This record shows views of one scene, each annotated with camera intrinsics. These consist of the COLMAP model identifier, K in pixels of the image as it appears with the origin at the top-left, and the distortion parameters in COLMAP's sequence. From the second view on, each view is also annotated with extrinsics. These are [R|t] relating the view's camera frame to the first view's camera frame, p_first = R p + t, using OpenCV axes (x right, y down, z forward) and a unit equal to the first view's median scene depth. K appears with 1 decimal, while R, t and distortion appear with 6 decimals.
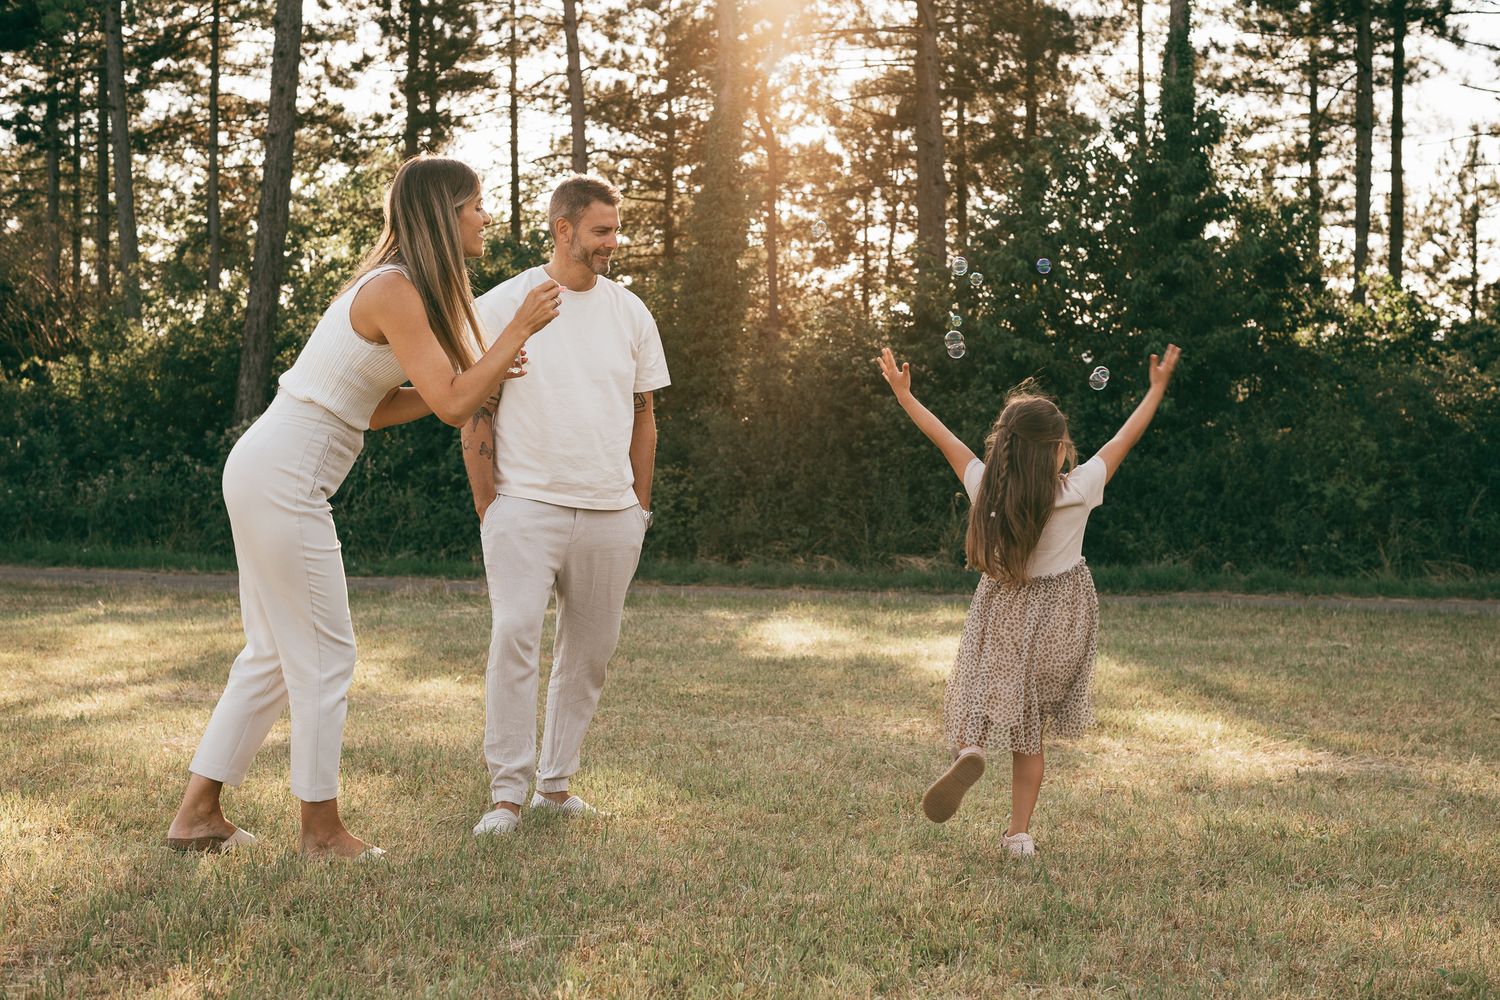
lens RADIAL K [[2077.8, 0, 742.2], [0, 2077.8, 498.1], [0, 0, 1]] dist [-0.112132, 0.000000]
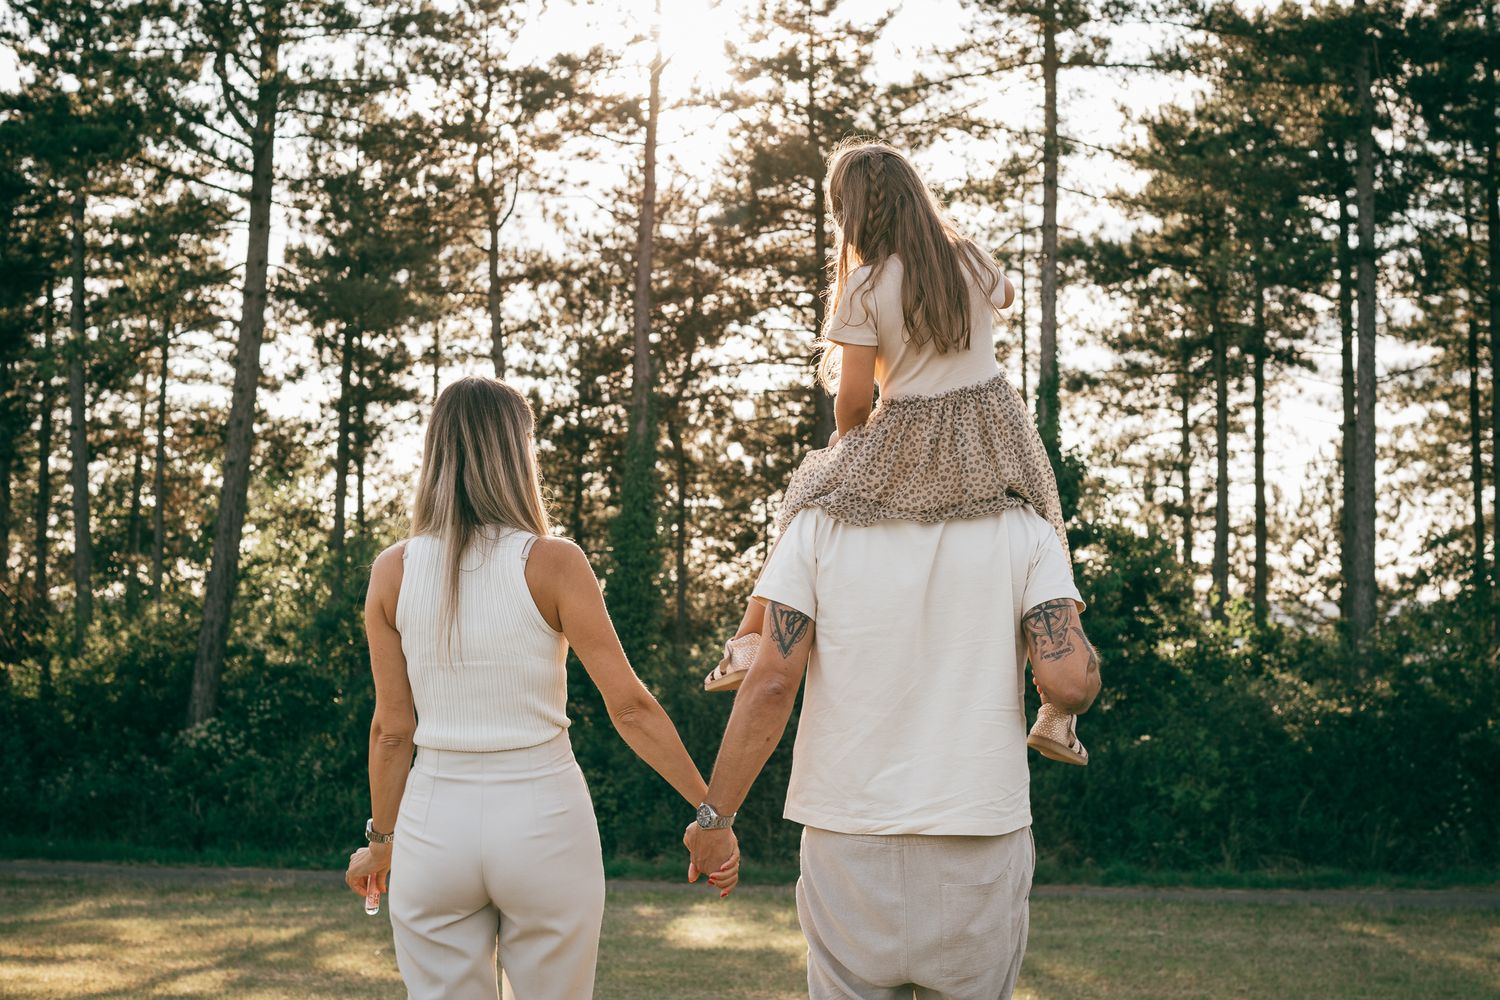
lens RADIAL K [[2077.8, 0, 763.4], [0, 2077.8, 501.4], [0, 0, 1]] dist [-0.112132, 0.000000]
pose [[0.998342, 0.007159, 0.057109, -0.007087], [0.000535, 0.991038, -0.133581, -0.008896], [-0.057553, 0.133390, 0.989391, -0.105337]]
